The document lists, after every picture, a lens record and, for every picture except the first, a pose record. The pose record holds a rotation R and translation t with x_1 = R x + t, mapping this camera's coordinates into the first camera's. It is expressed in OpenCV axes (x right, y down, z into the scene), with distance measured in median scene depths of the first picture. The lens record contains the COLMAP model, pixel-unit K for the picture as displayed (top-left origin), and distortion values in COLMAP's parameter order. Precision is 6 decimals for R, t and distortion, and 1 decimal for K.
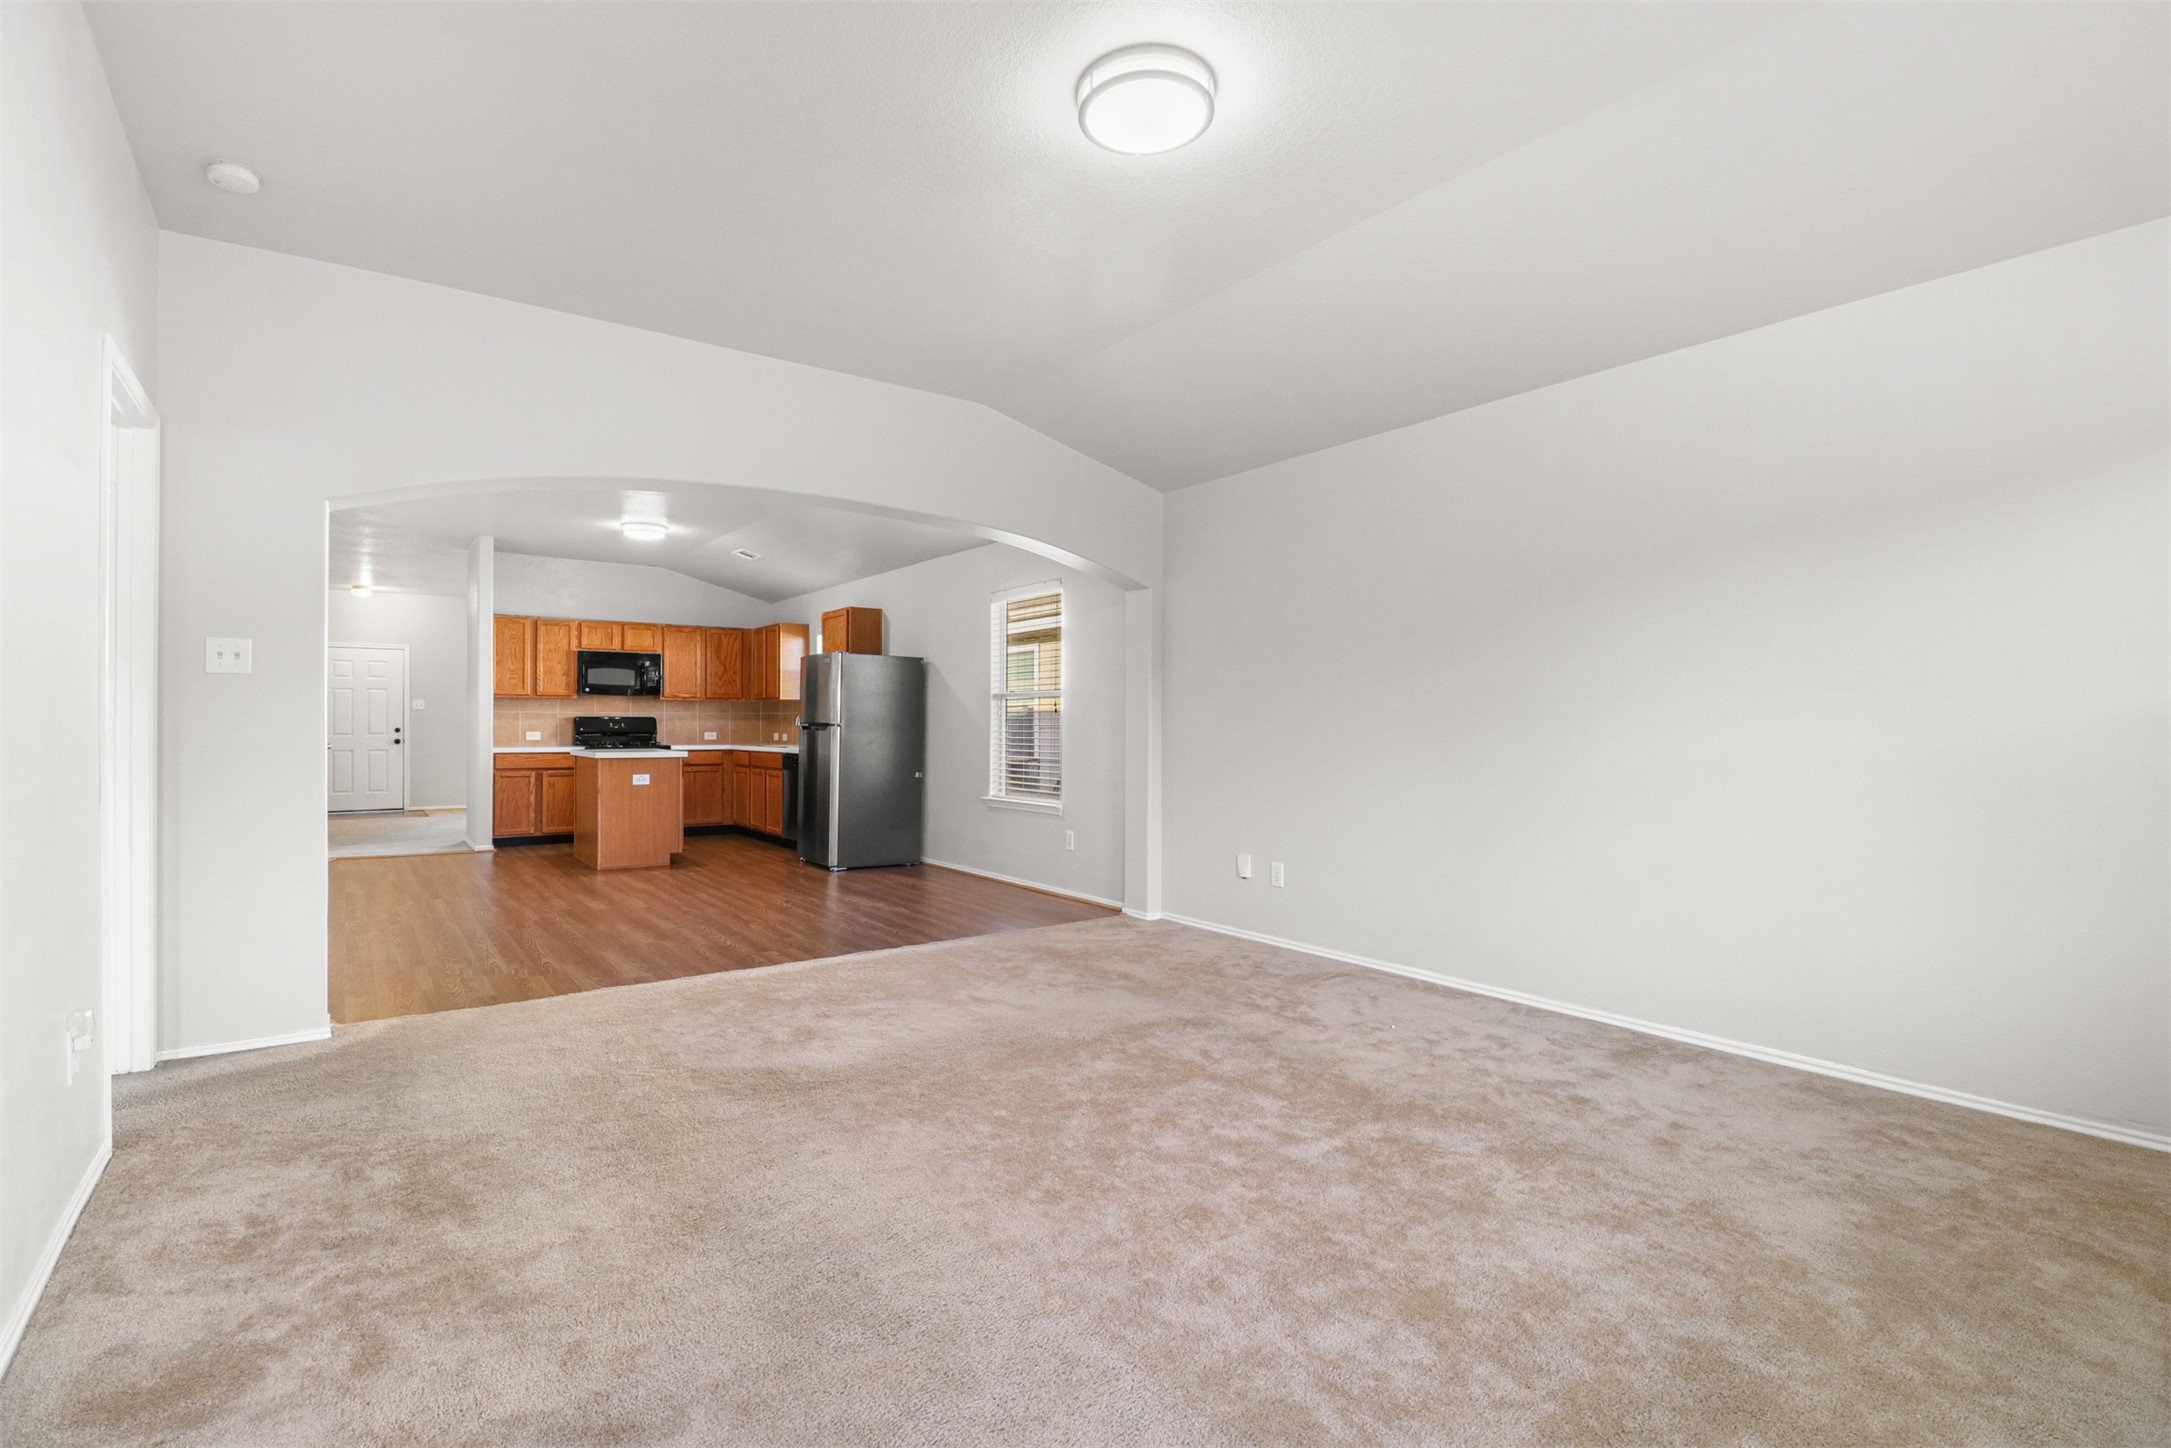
lens RADIAL K [[1028.0, 0, 1104.0], [0, 1028.0, 711.8], [0, 0, 1]] dist [0.002237, -0.006666]
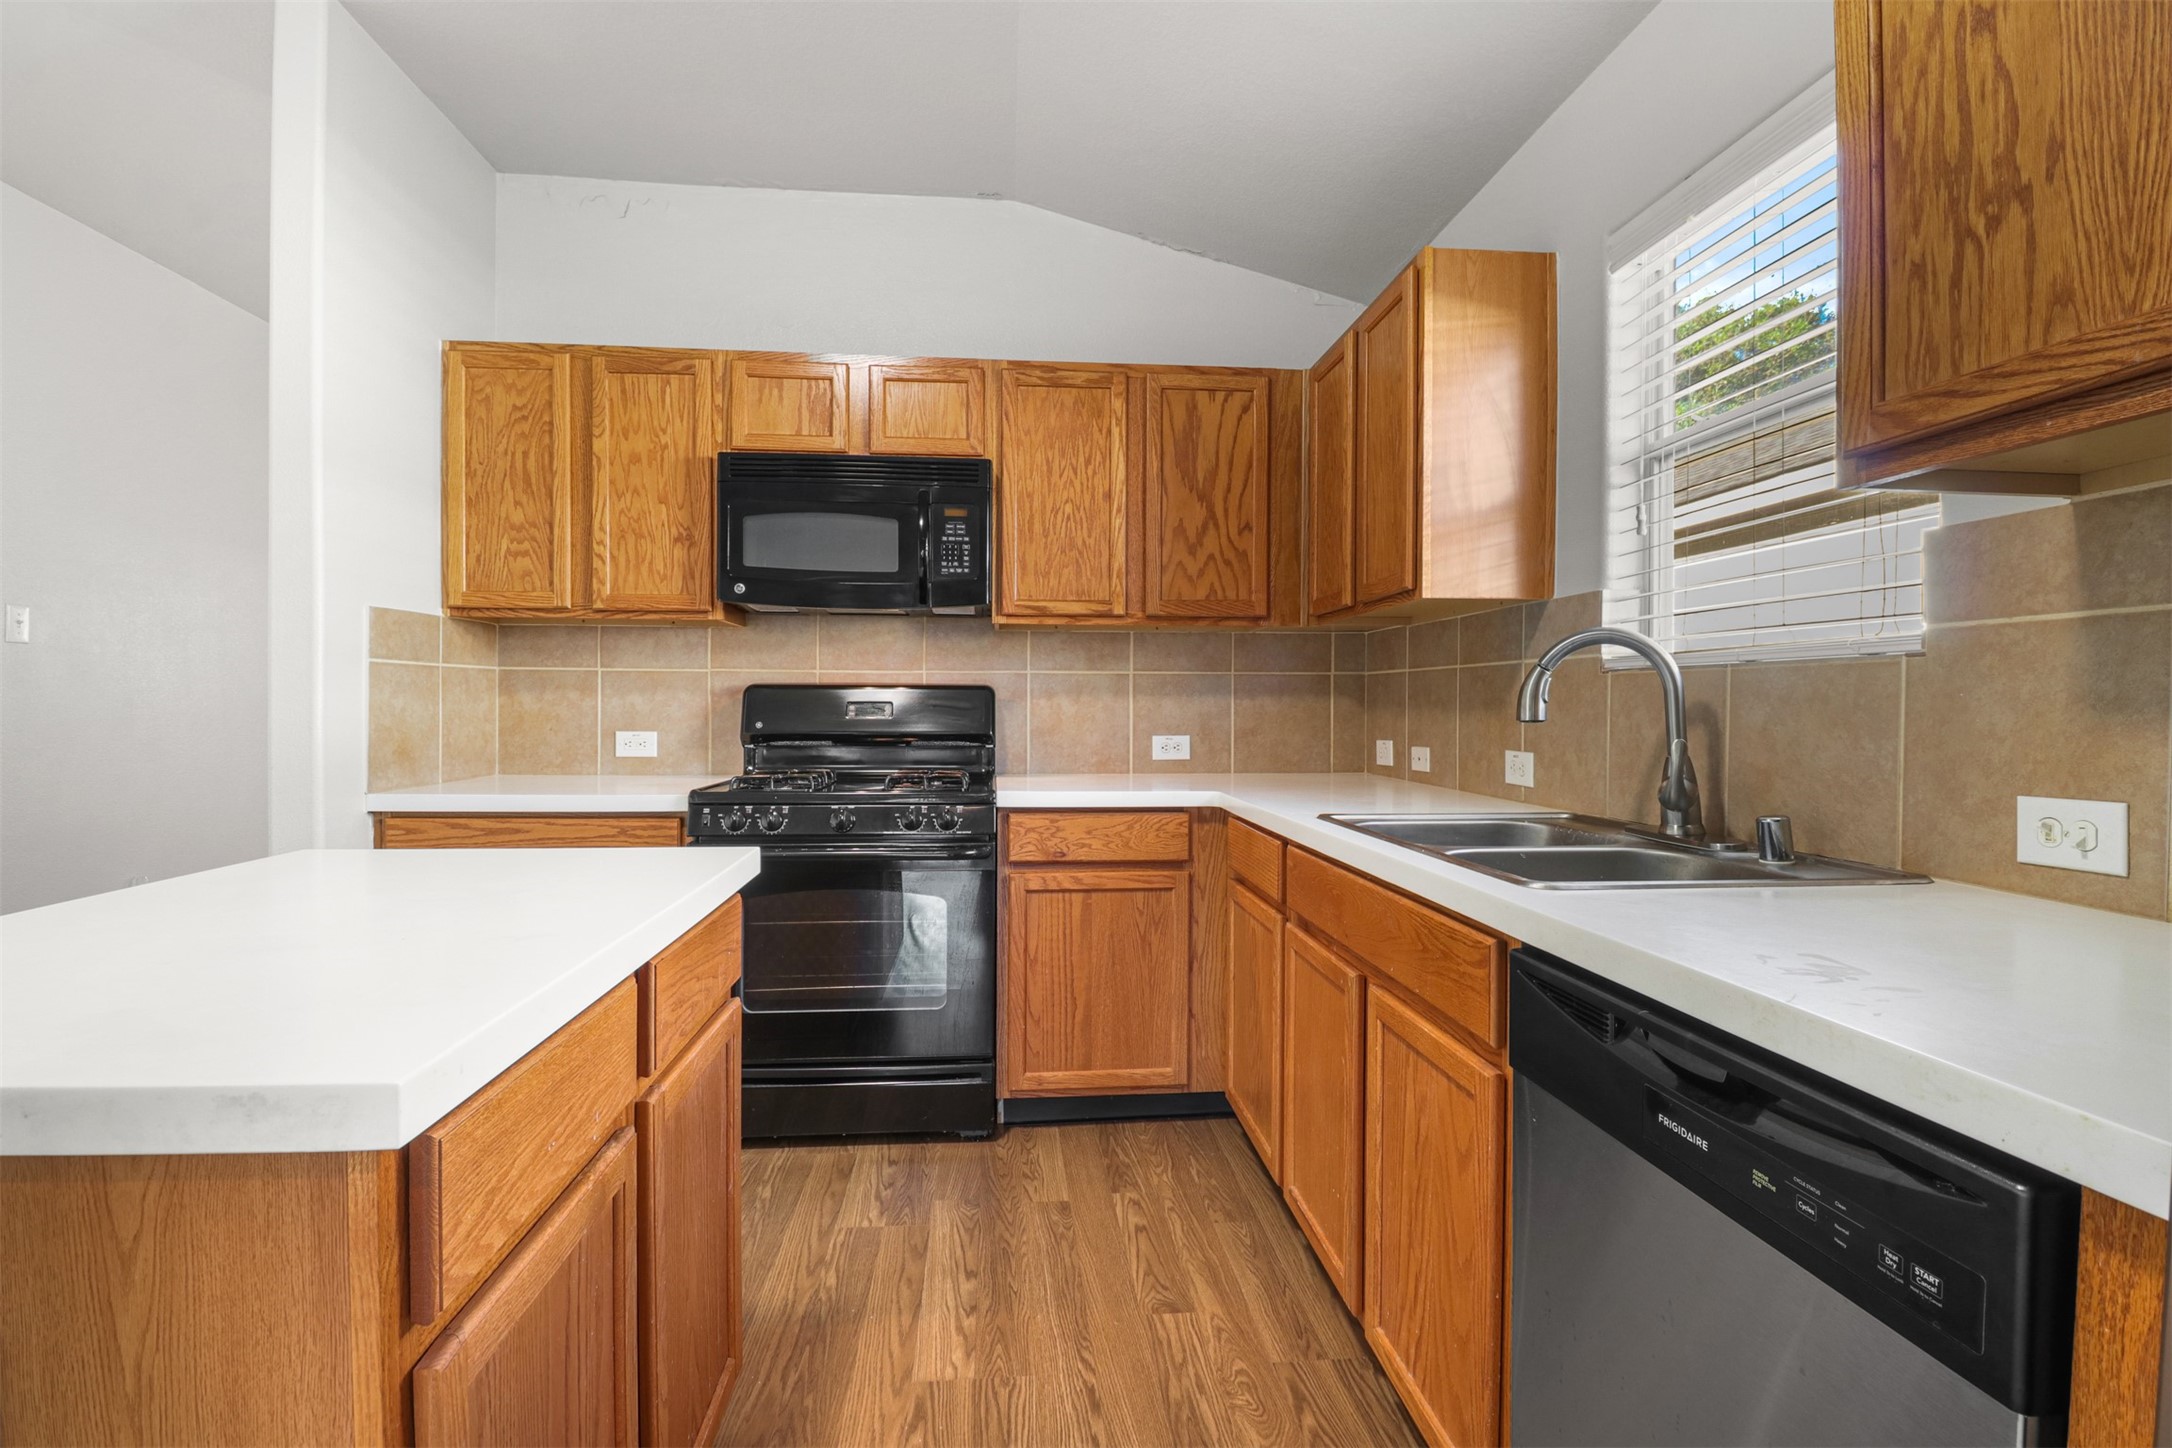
lens RADIAL K [[1028.5, 0, 1096.6], [0, 1028.5, 714.3], [0, 0, 1]] dist [0.002237, -0.006666]
pose [[0.851960, 0.009394, -0.523522, -0.262180], [0.004357, 0.999677, 0.025029, 0.006512], [0.523588, -0.023604, 0.851645, 0.788697]]
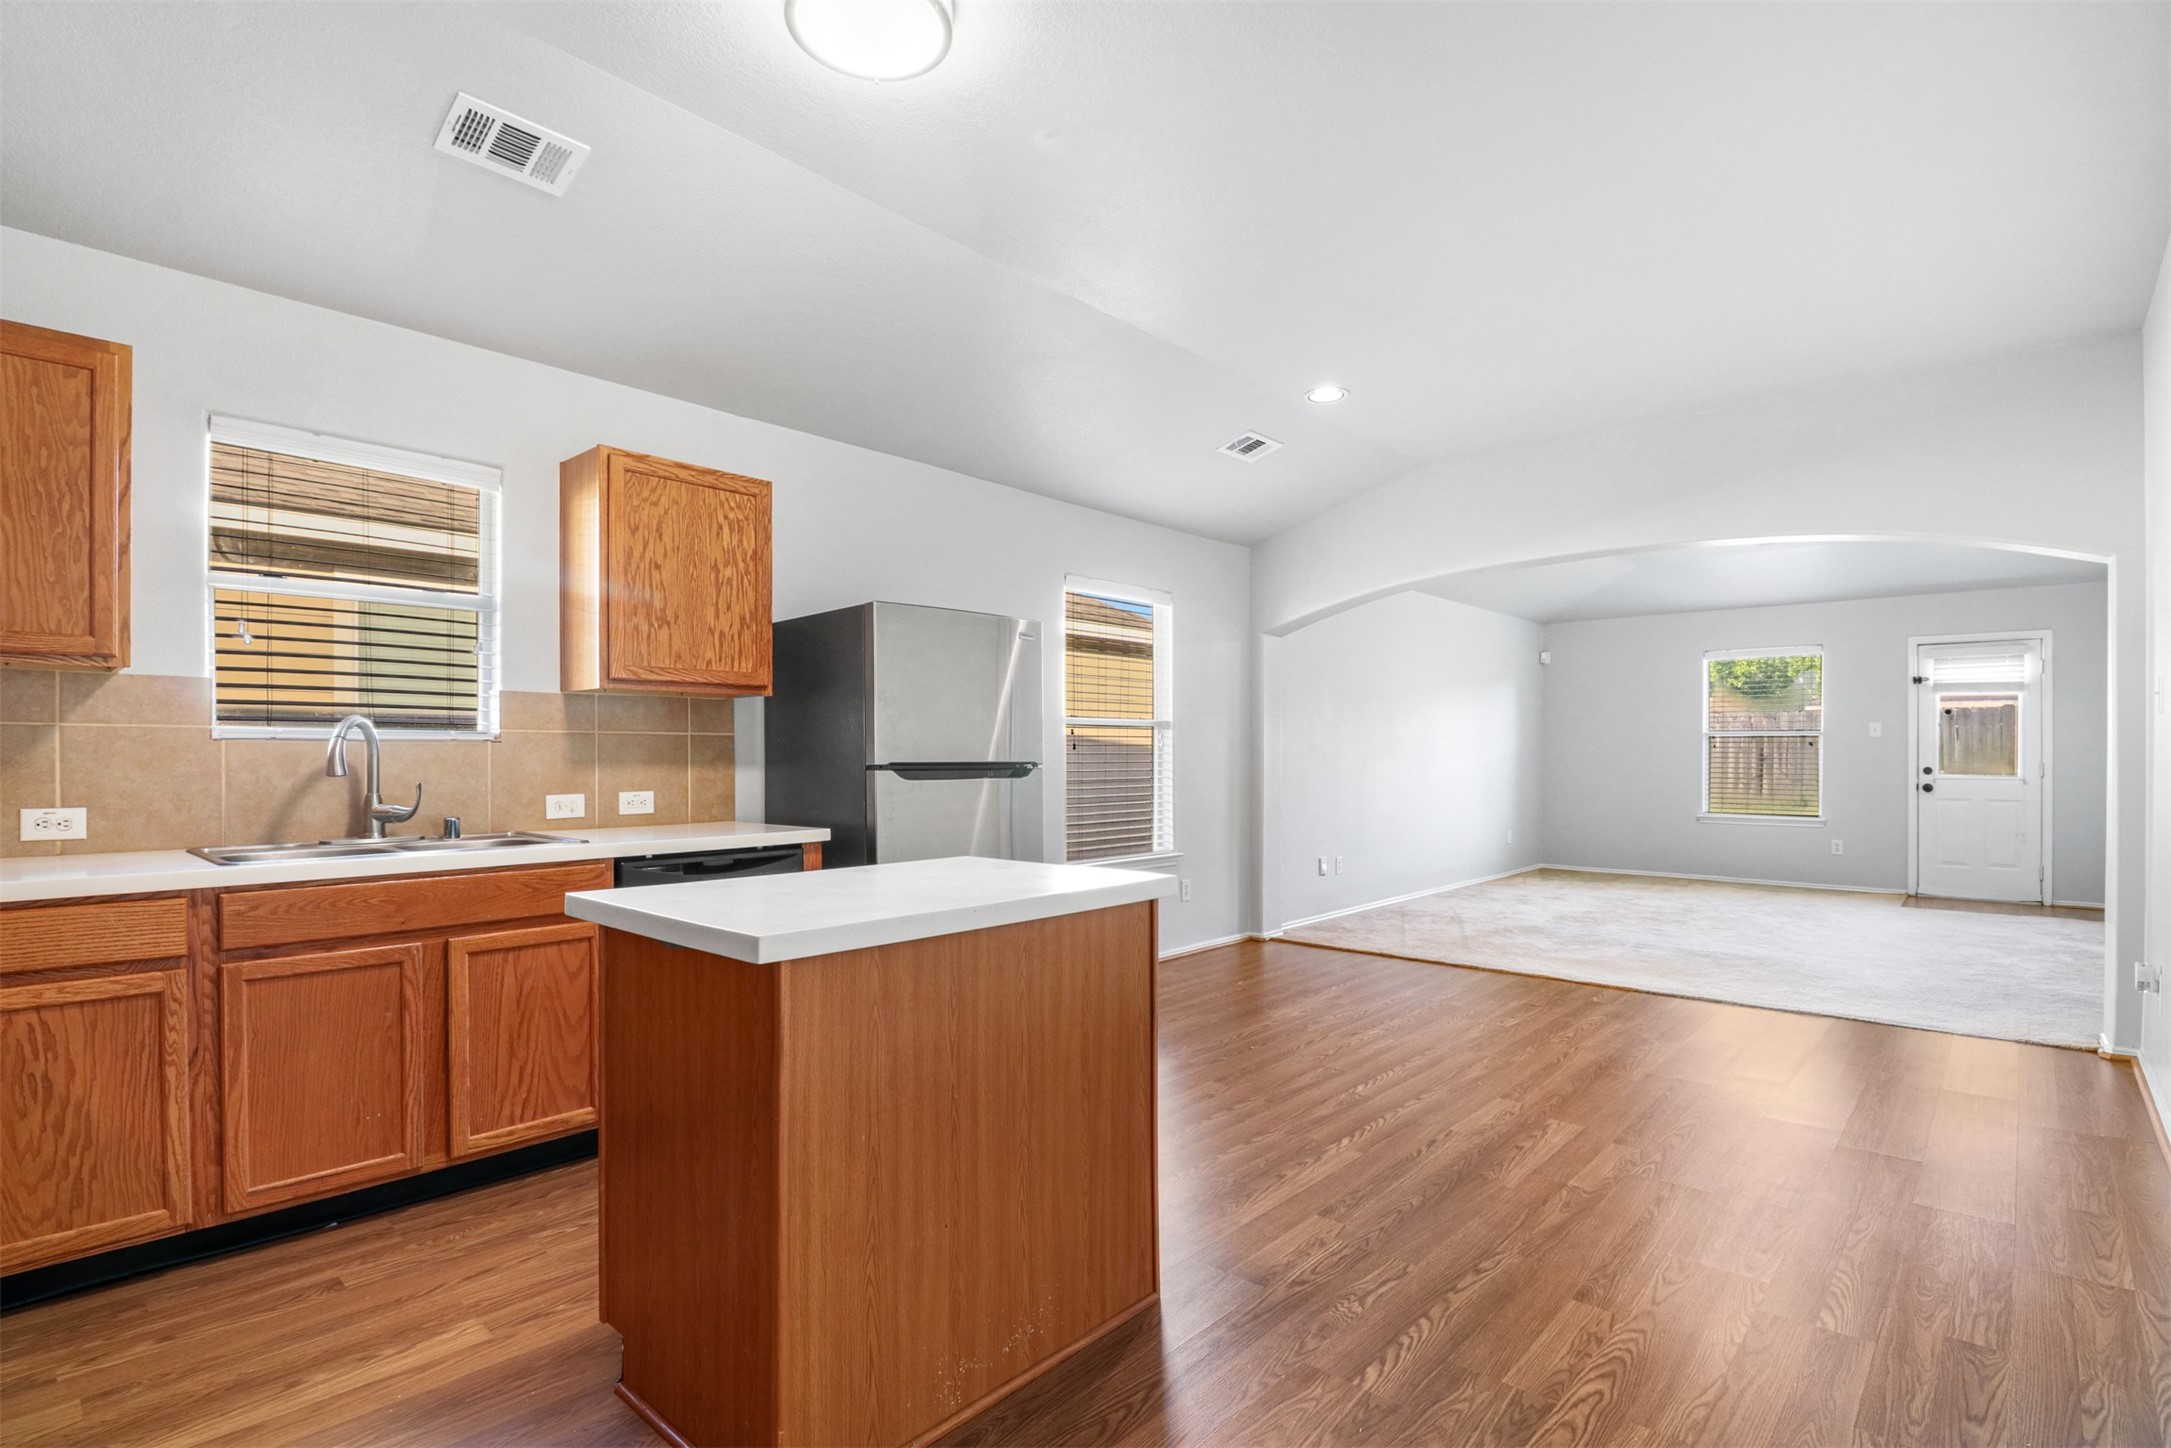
lens RADIAL K [[1028.0, 0, 1080.4], [0, 1028.0, 751.5], [0, 0, 1]] dist [0.002237, -0.006666]
pose [[-0.190406, 0.005028, 0.981692, -0.600640], [-0.018691, 0.999787, -0.008746, 0.004986], [-0.981527, -0.020014, -0.190272, 0.842544]]
